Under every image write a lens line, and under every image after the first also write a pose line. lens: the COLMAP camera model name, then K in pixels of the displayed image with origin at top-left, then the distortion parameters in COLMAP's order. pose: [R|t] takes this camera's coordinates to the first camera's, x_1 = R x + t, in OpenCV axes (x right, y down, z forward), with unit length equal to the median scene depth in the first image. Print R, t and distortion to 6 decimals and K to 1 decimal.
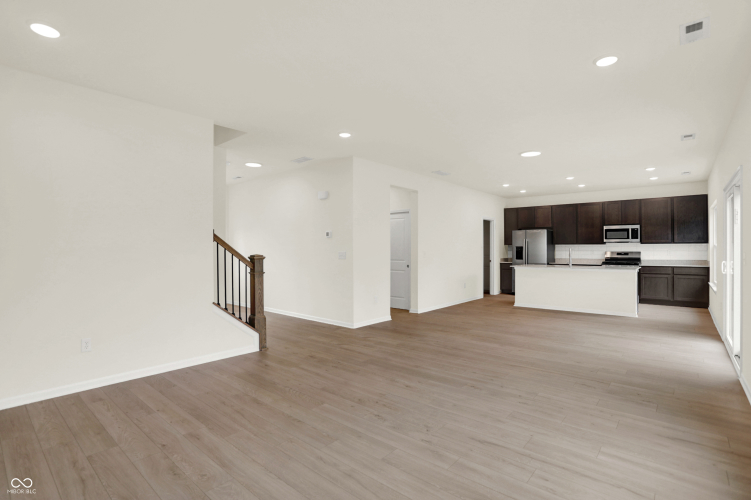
lens RADIAL K [[362.3, 0, 375.5], [0, 362.3, 250.0], [0, 0, 1]] dist [-0.048031, 0.017911]
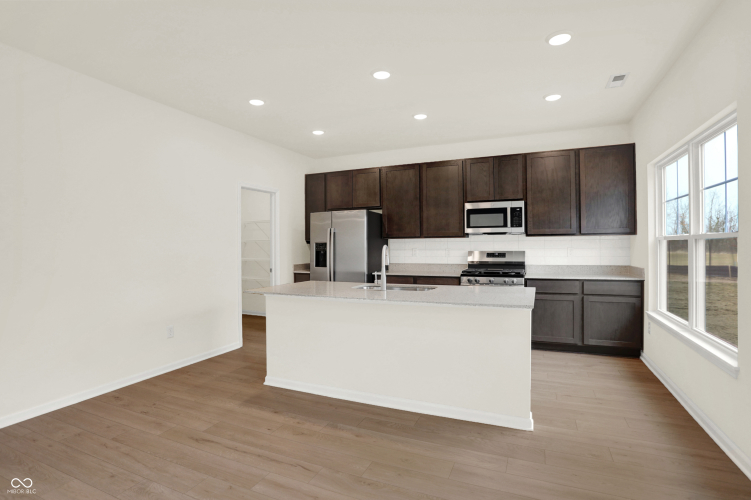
lens RADIAL K [[371.1, 0, 371.5], [0, 371.1, 249.8], [0, 0, 1]] dist [-0.070843, 0.027652]
pose [[0.951923, -0.010269, 0.306164, 0.346823], [0.008308, 0.999936, 0.007705, -0.003320], [-0.306224, -0.004791, 0.951948, 0.530540]]
